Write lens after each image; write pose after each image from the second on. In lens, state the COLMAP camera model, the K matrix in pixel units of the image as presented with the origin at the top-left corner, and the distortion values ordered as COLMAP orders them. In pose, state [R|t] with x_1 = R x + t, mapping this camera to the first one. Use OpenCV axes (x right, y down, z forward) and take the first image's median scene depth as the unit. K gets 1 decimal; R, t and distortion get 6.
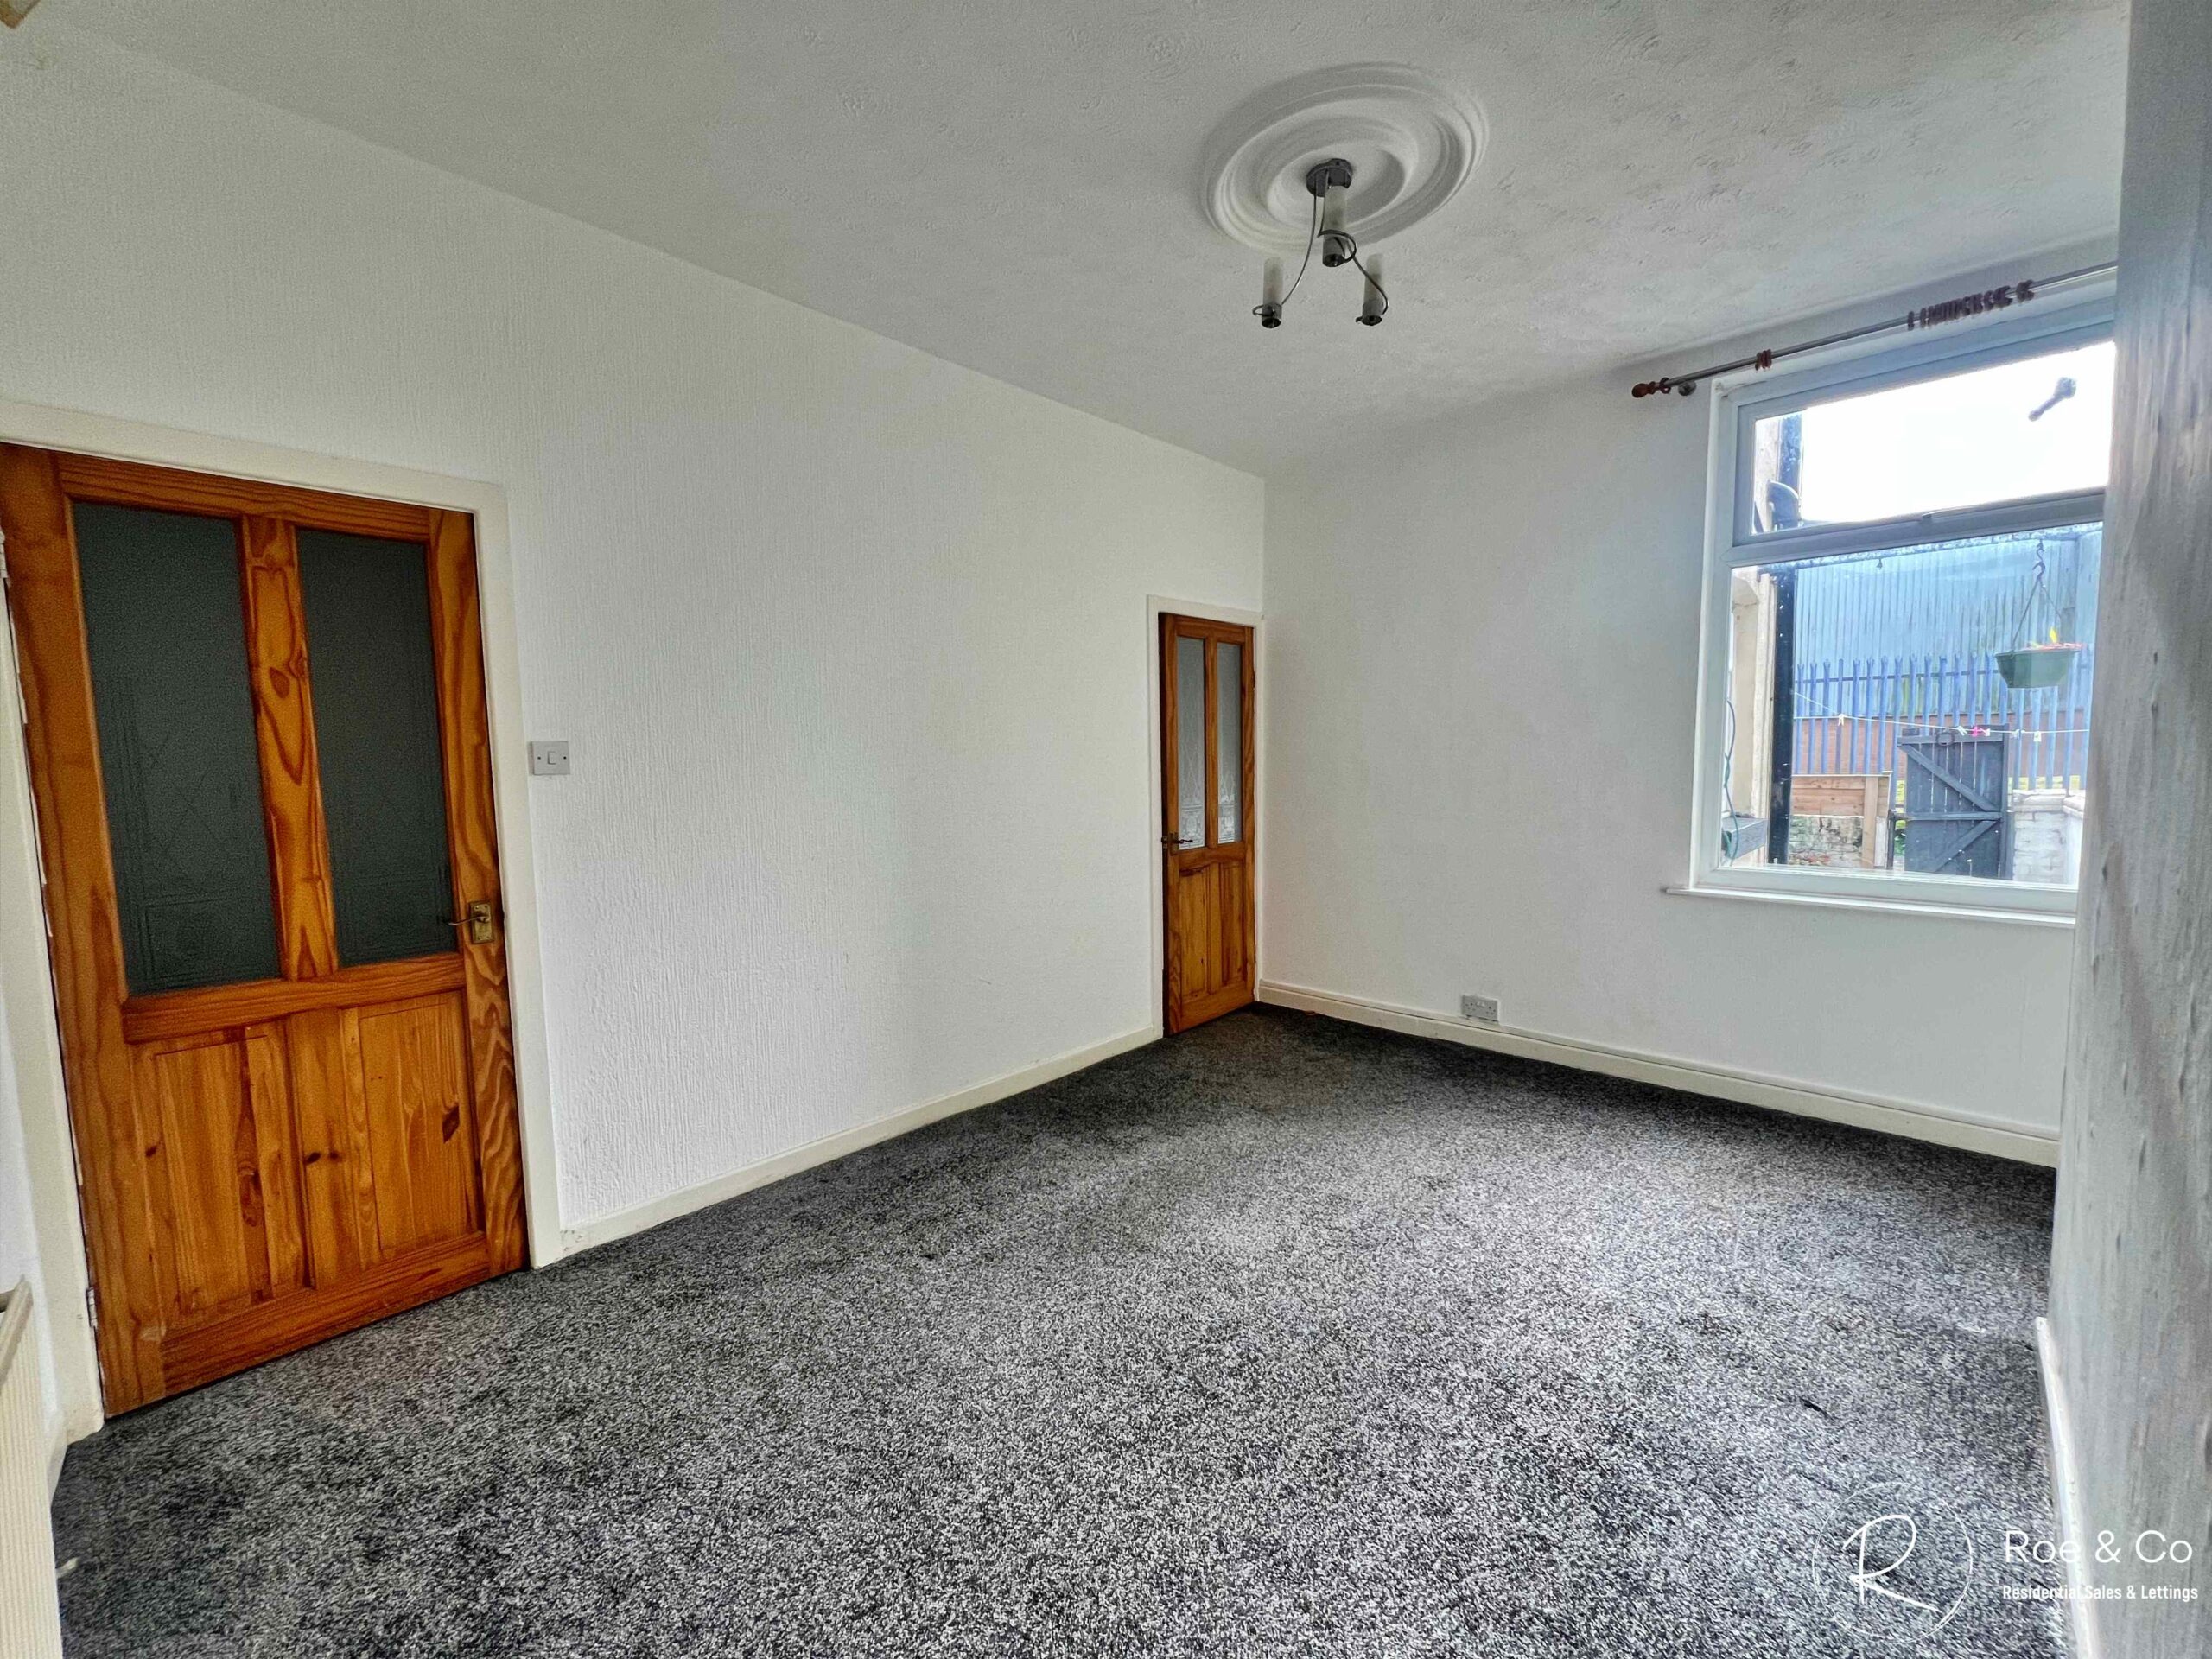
lens RADIAL K [[883.1, 0, 1101.8], [0, 883.1, 827.7], [0, 0, 1]] dist [-0.003393, 0.000768]
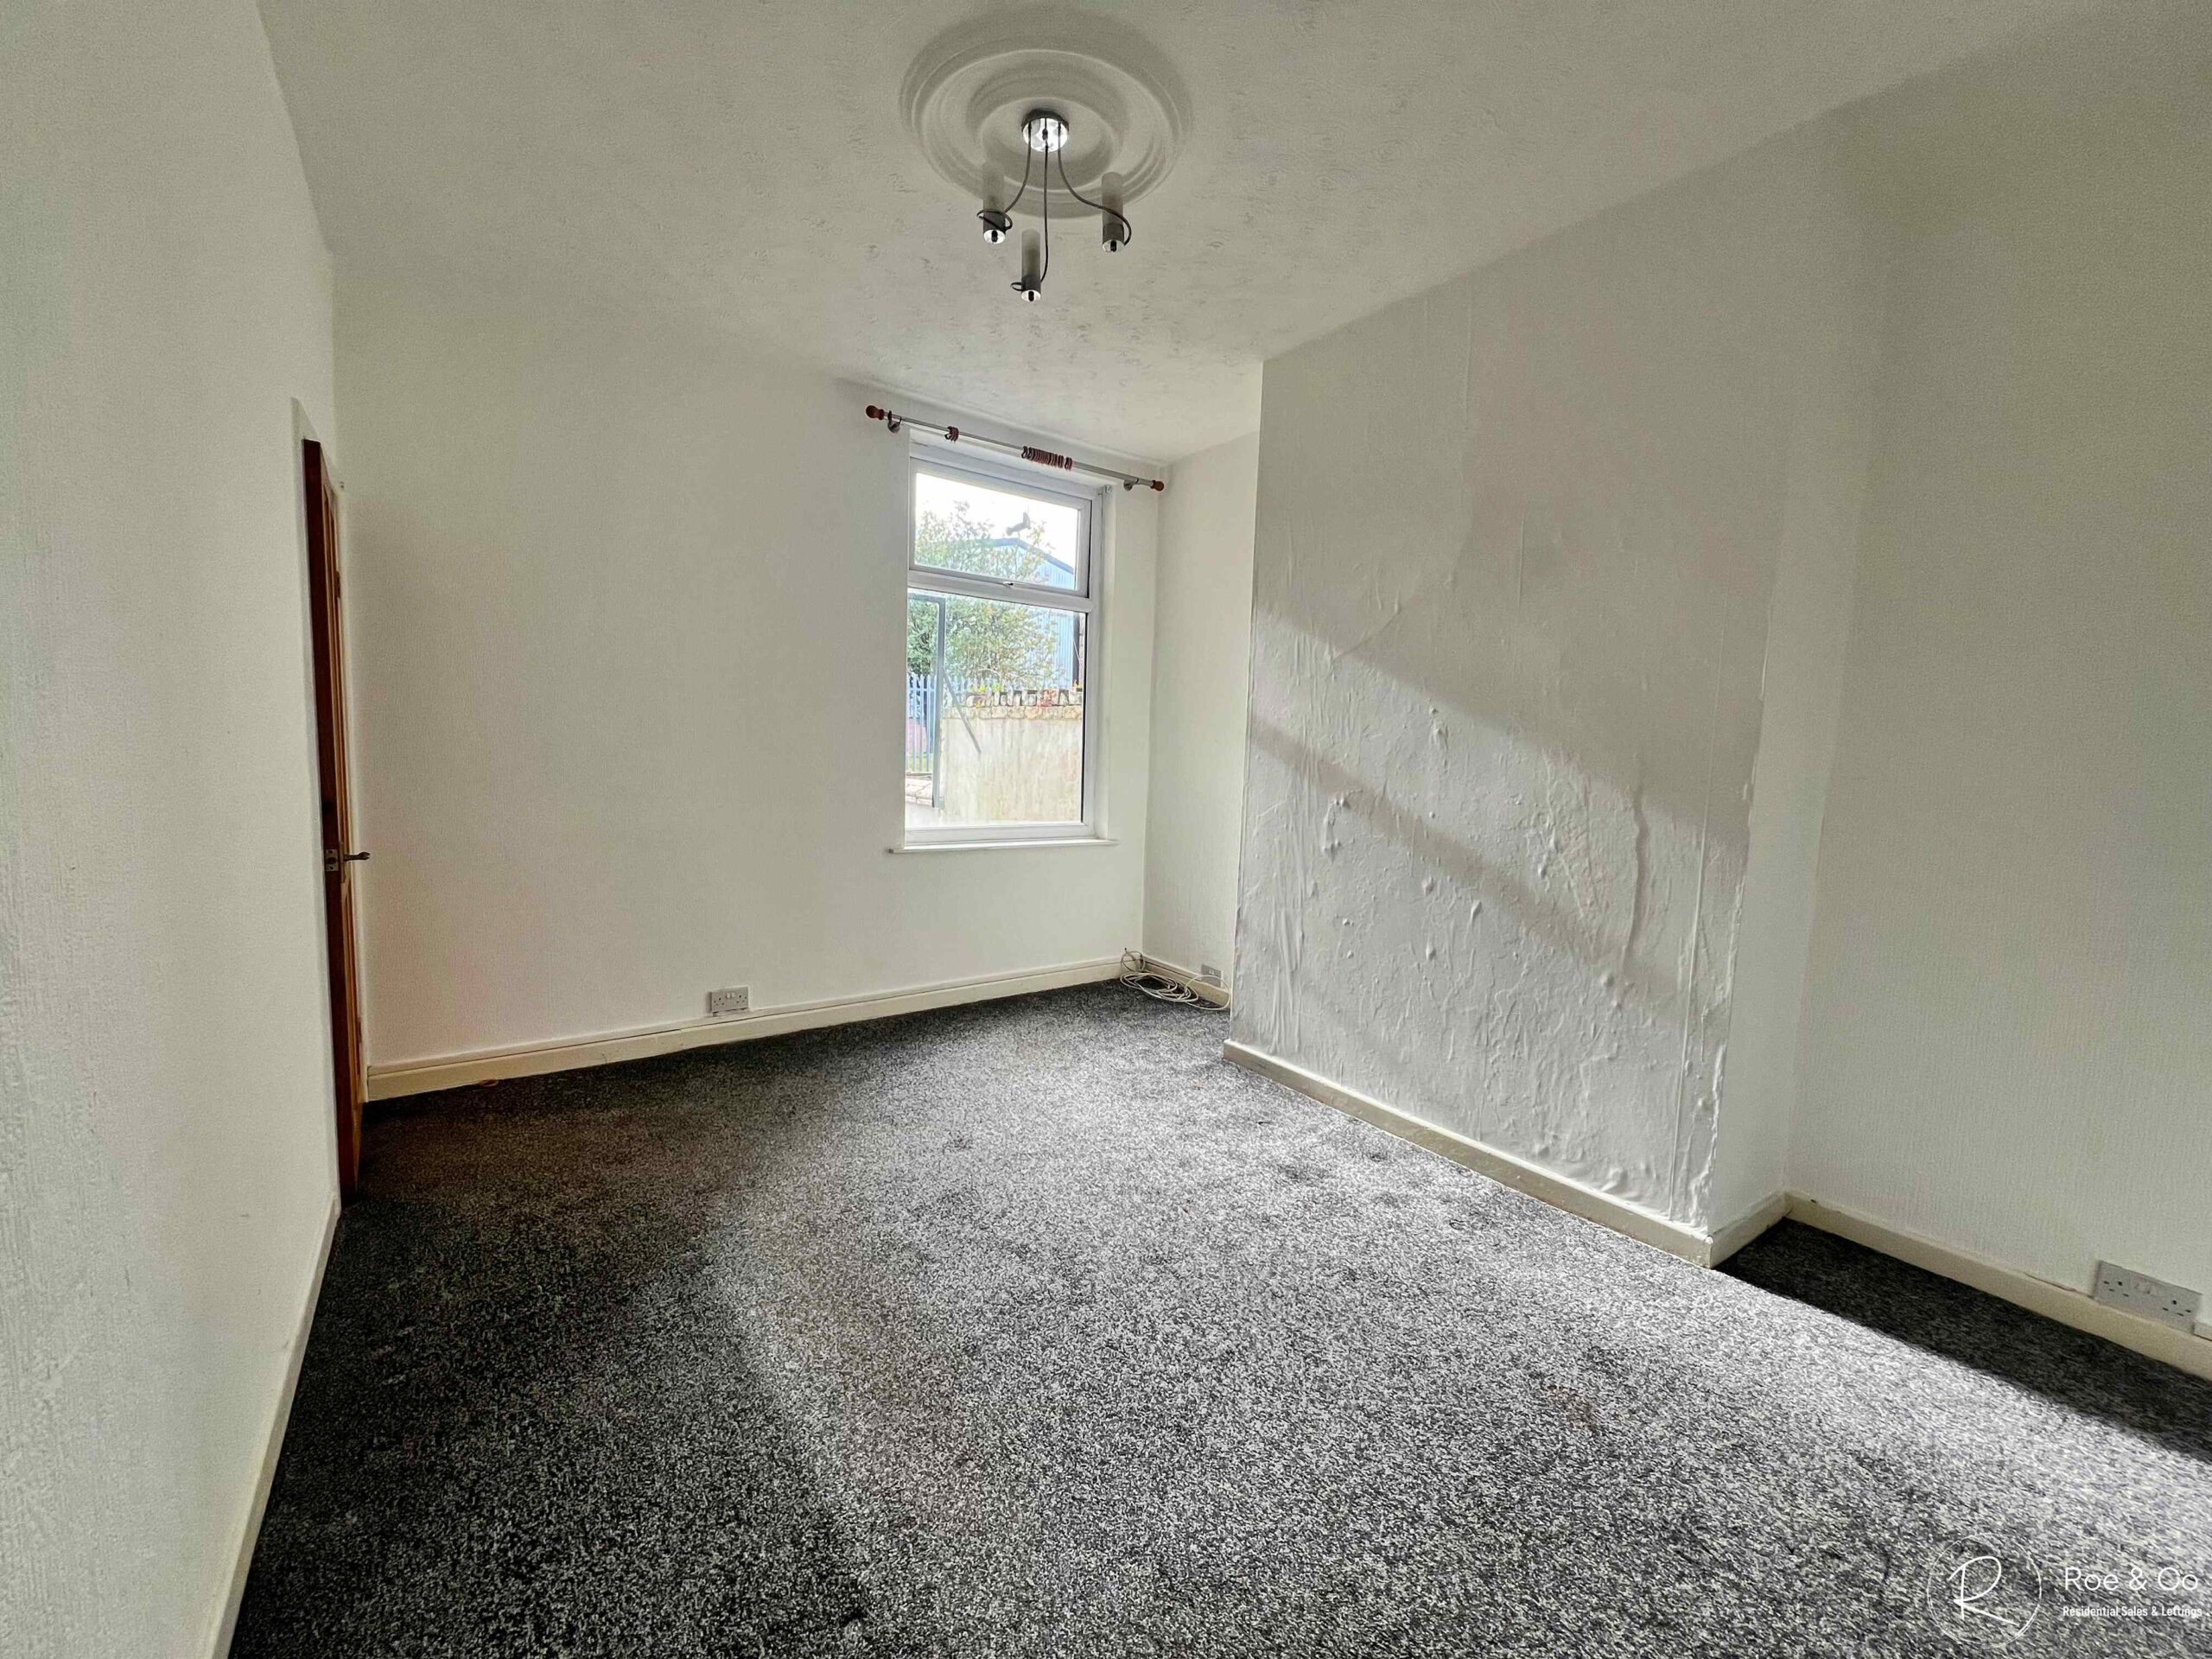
lens RADIAL K [[883.1, 0, 1101.8], [0, 883.1, 827.7], [0, 0, 1]] dist [-0.003393, 0.000768]
pose [[0.167261, -0.068917, 0.983501, -0.569426], [0.042408, 0.997134, 0.062661, -0.026205], [-0.985000, 0.031227, 0.169705, 0.623225]]
